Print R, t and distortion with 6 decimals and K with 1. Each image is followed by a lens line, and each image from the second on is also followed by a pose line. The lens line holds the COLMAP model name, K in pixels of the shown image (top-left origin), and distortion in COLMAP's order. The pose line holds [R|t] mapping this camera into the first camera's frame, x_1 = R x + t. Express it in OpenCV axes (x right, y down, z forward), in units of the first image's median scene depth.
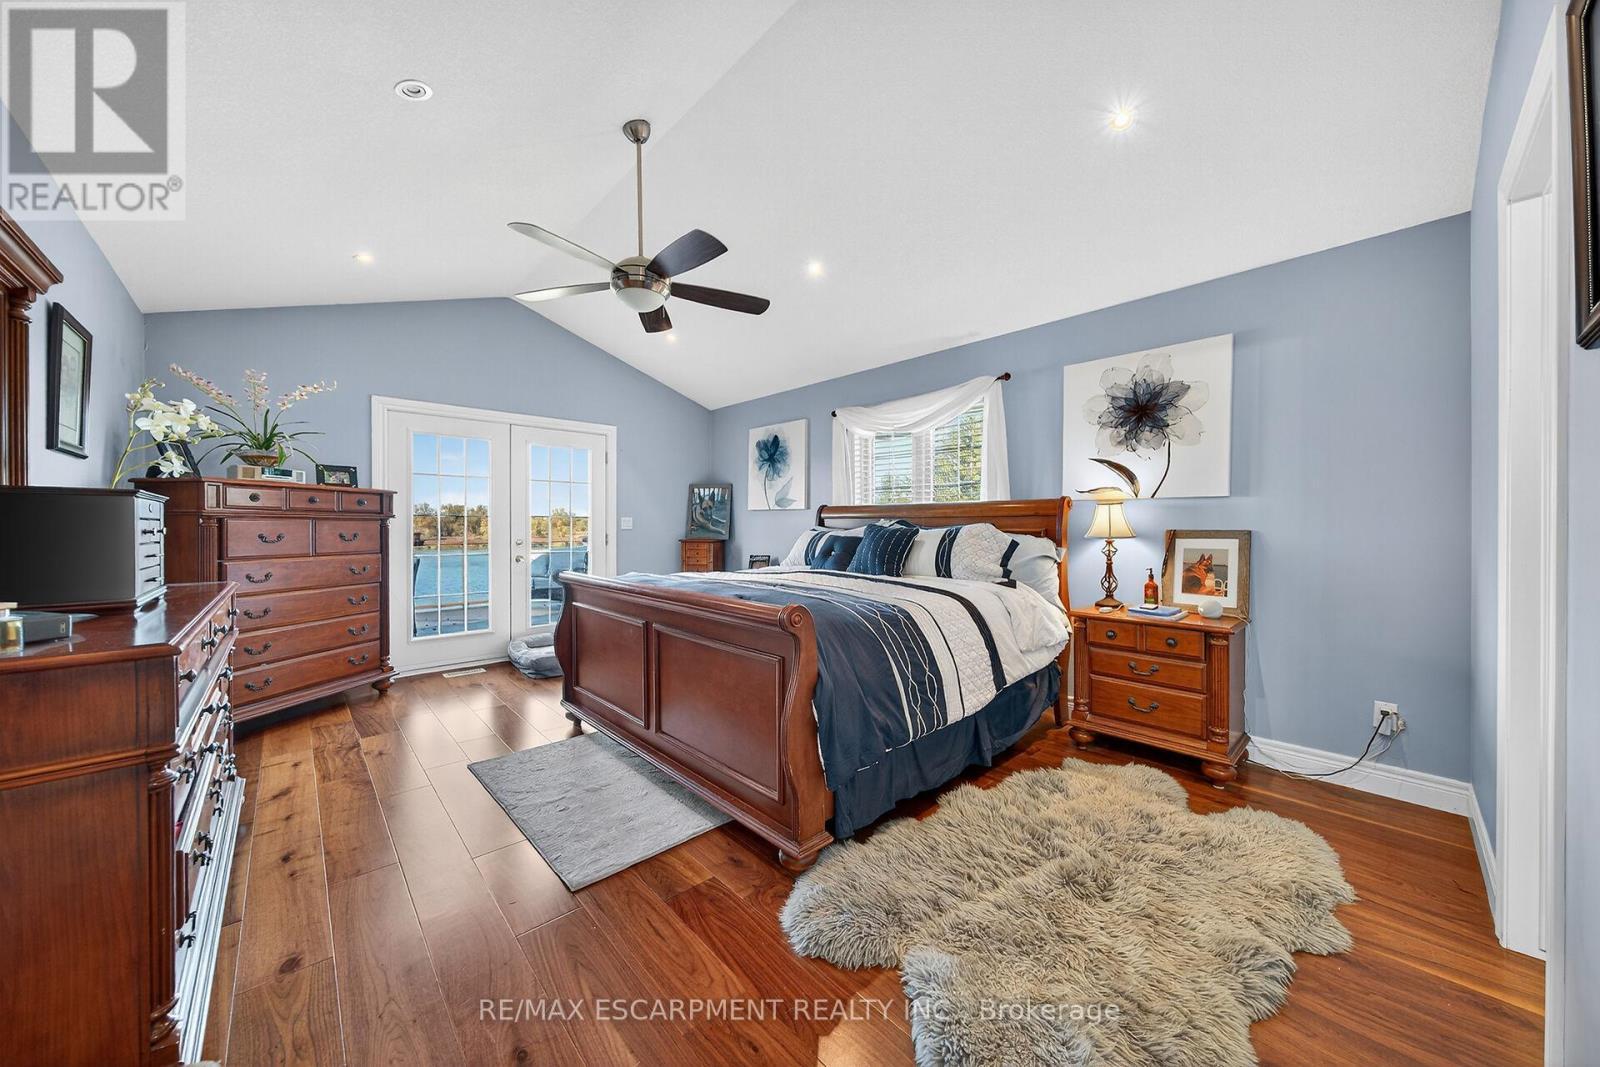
lens RADIAL K [[557.5, 0, 791.0], [0, 557.5, 530.1], [0, 0, 1]] dist [-0.000191, 0.000047]
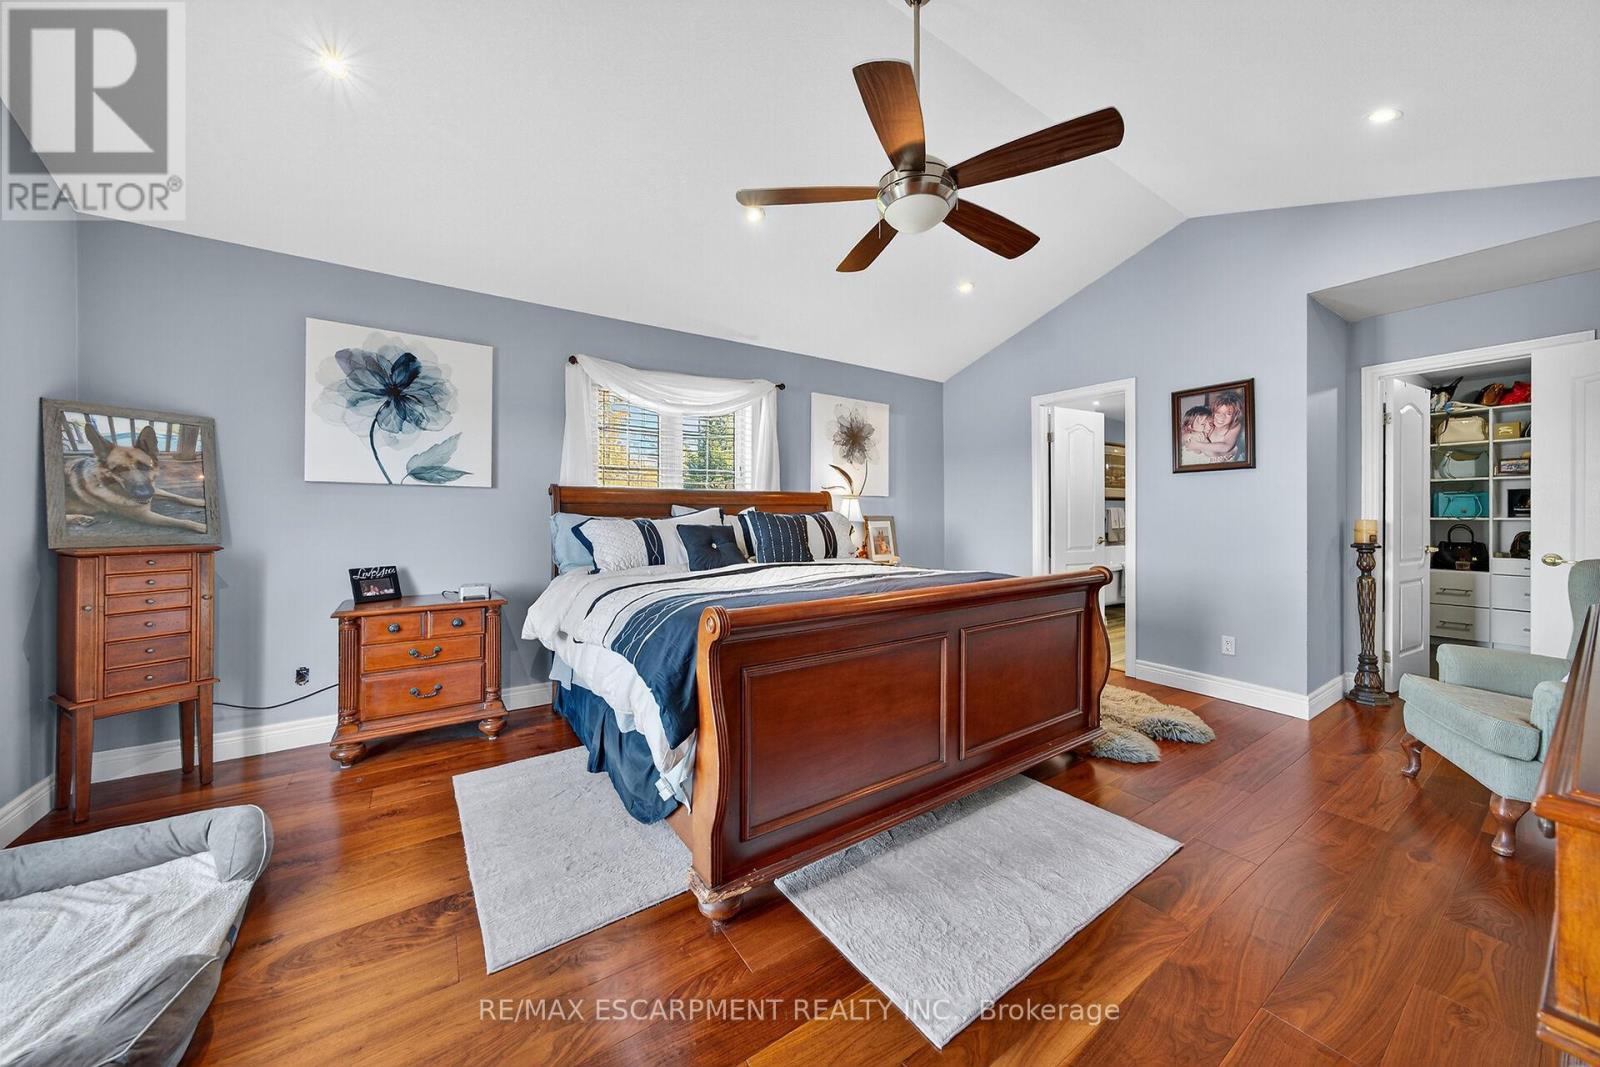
lens RADIAL K [[557.5, 0, 789.4], [0, 557.5, 517.0], [0, 0, 1]] dist [-0.000191, 0.000047]
pose [[0.177835, -0.001778, 0.984059, -0.522976], [0.009629, 0.999954, 0.000067, 0.000346], [-0.984013, 0.009464, 0.177844, 0.524446]]
